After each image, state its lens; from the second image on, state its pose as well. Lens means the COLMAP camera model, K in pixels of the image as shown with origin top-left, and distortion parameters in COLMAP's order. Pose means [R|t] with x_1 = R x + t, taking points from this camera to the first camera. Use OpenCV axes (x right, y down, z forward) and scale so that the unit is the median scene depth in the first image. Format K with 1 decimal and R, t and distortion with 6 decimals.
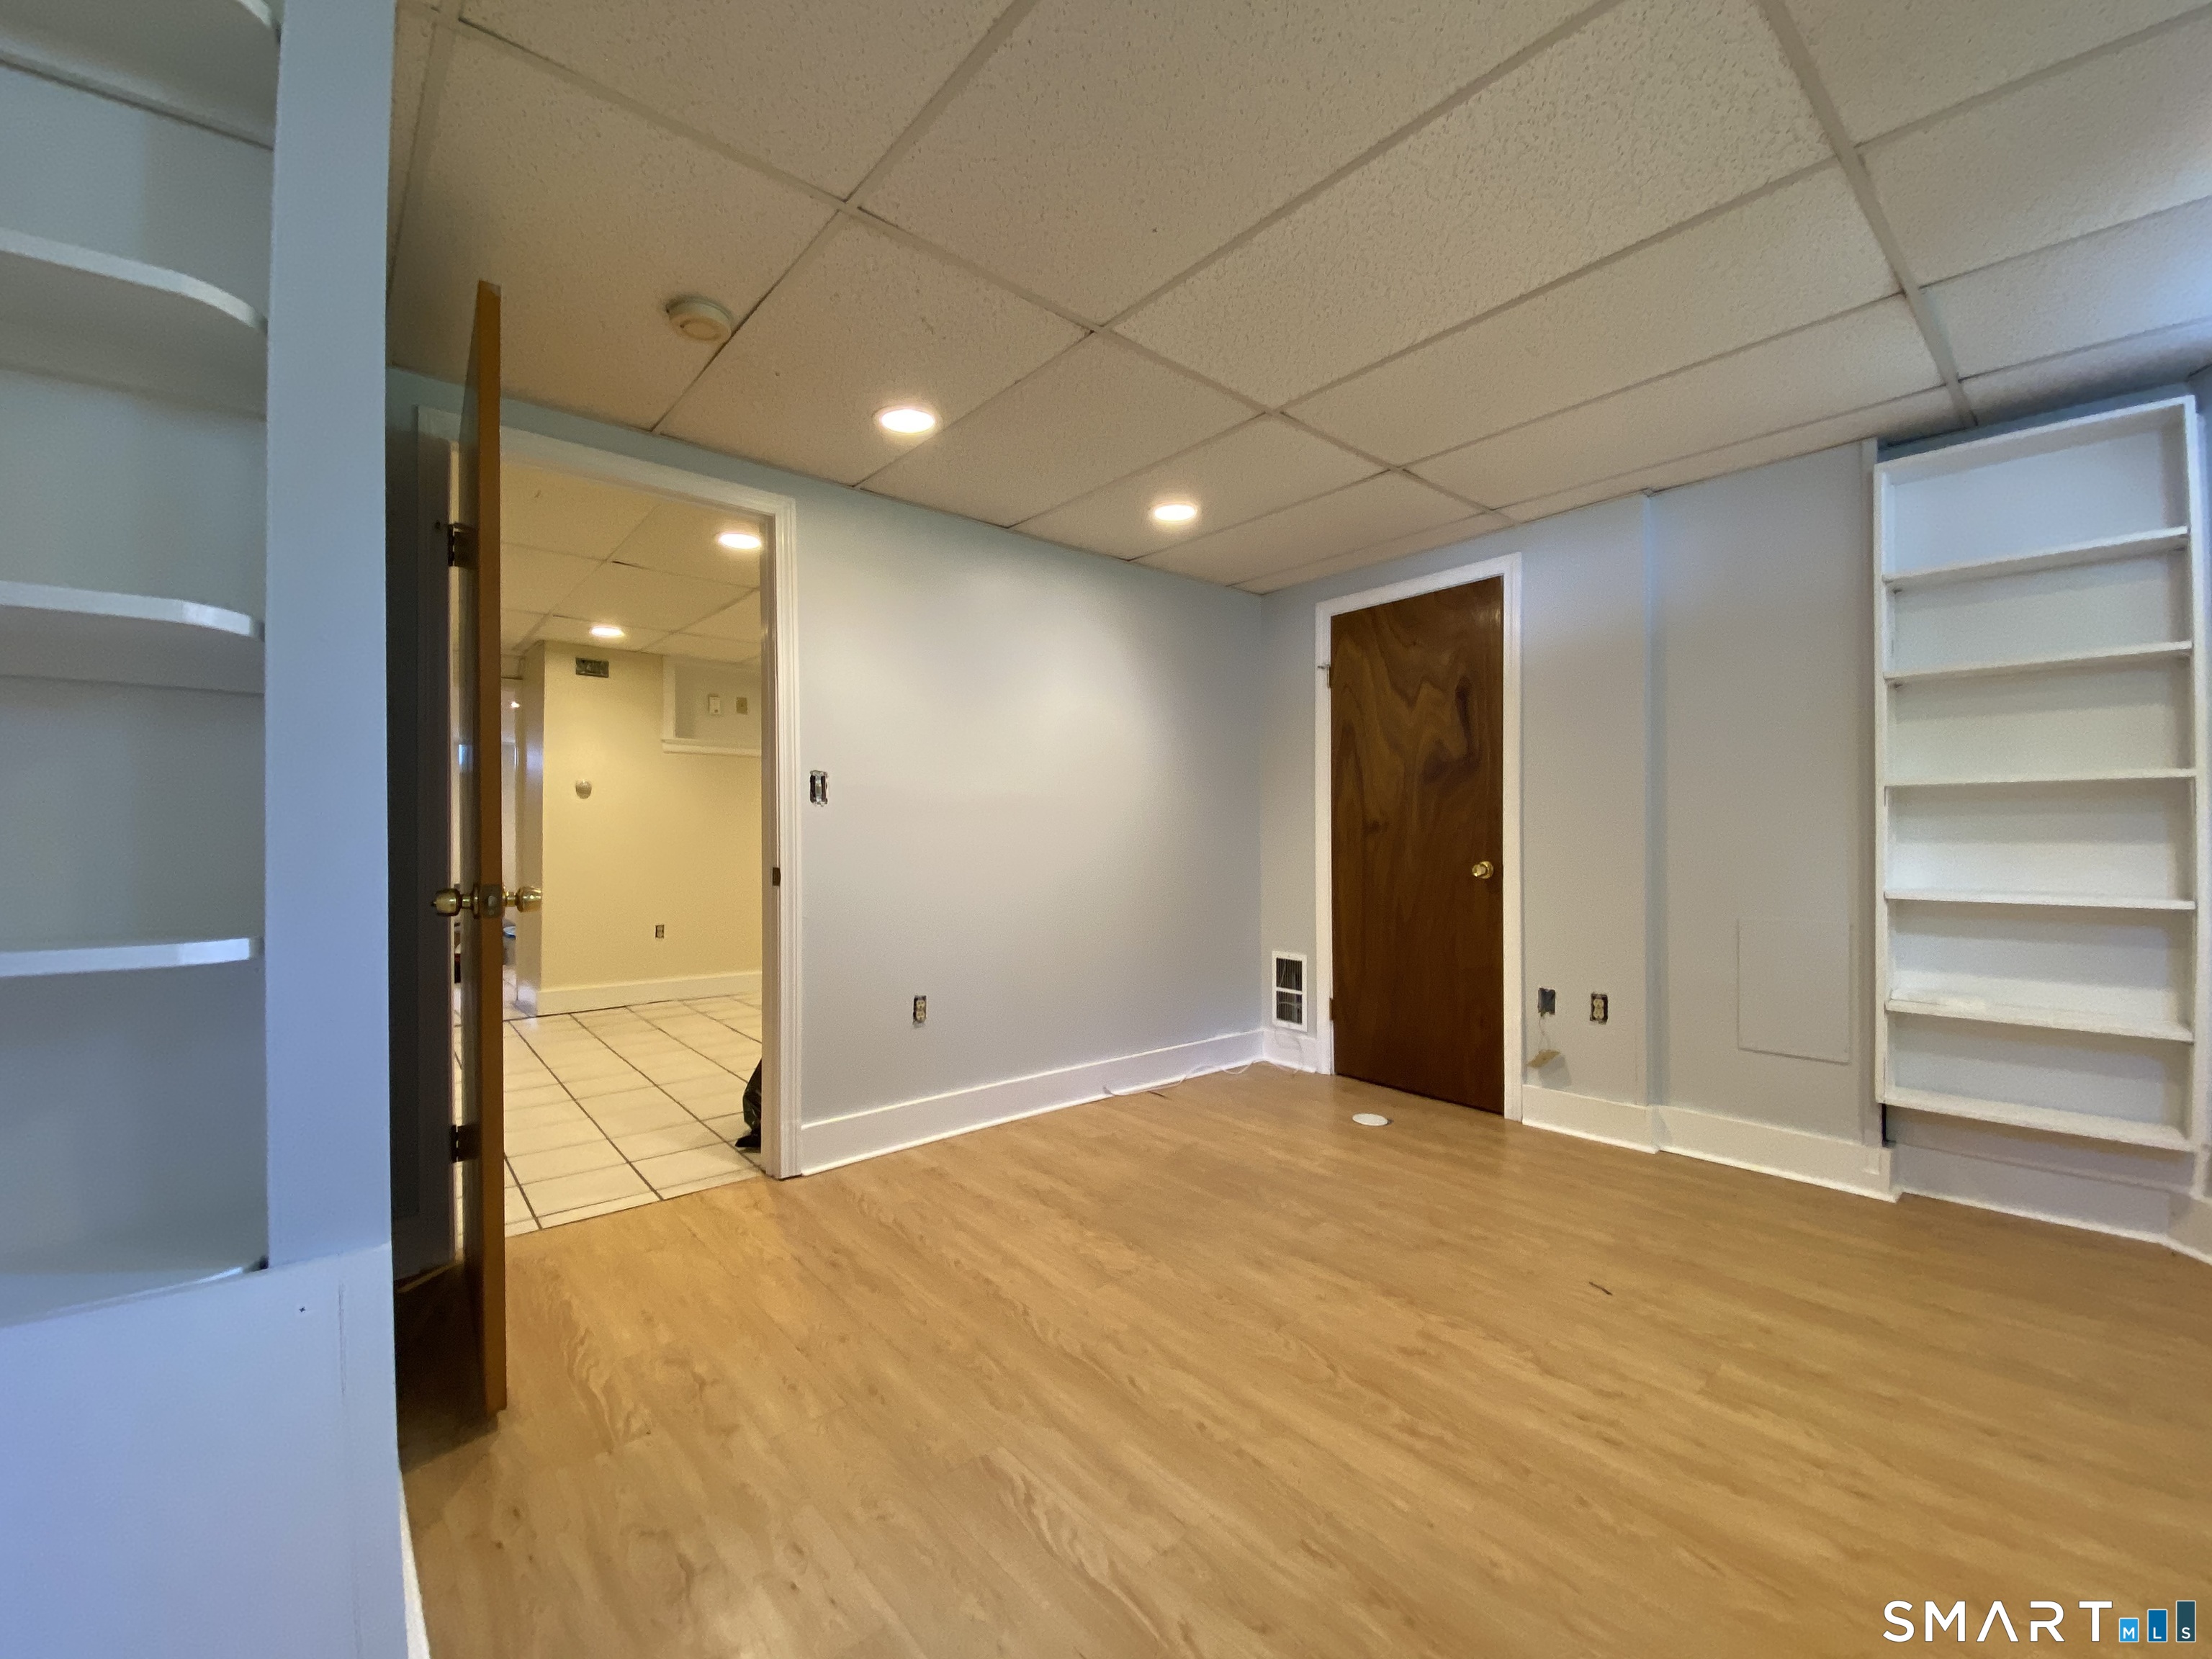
lens RADIAL K [[894.2, 0, 1097.5], [0, 894.2, 843.3], [0, 0, 1]] dist [0.002520, -0.017316]
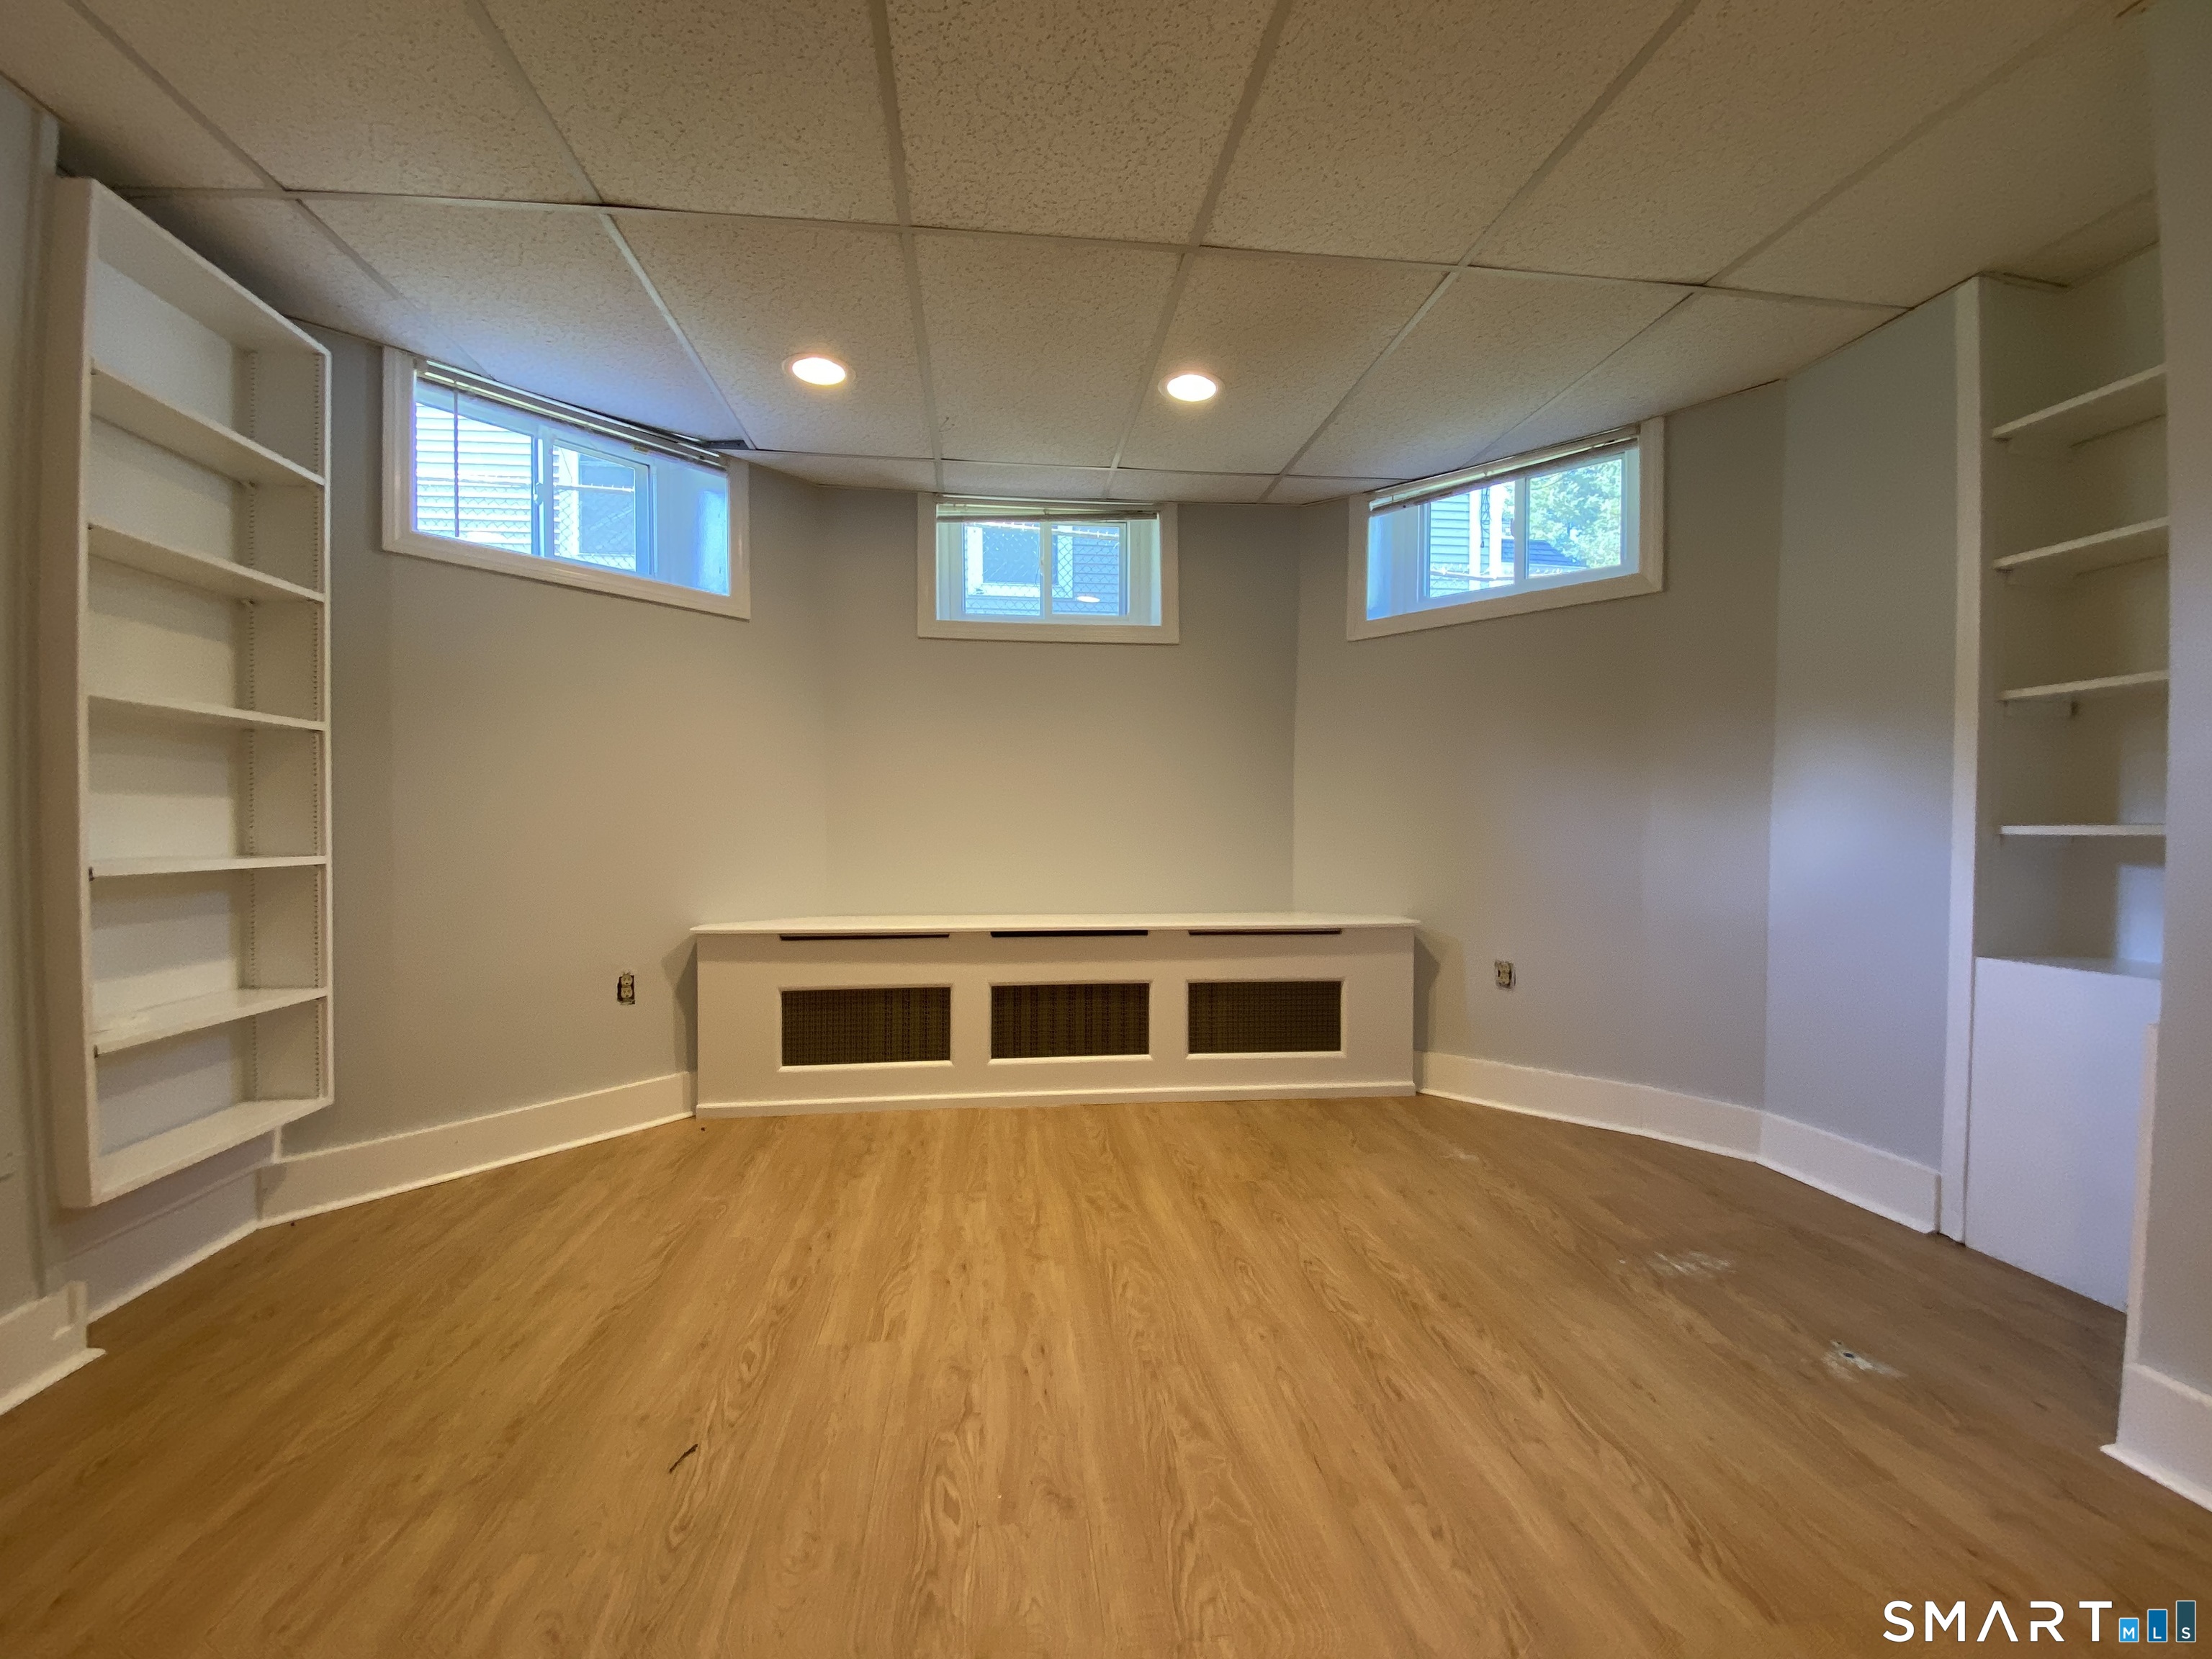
lens RADIAL K [[894.2, 0, 1097.5], [0, 894.2, 843.3], [0, 0, 1]] dist [0.002520, -0.017316]
pose [[-0.831740, -0.003631, 0.555154, -0.058327], [0.008691, 0.999771, 0.019561, 0.053425], [-0.555098, 0.021094, -0.831517, 1.748745]]
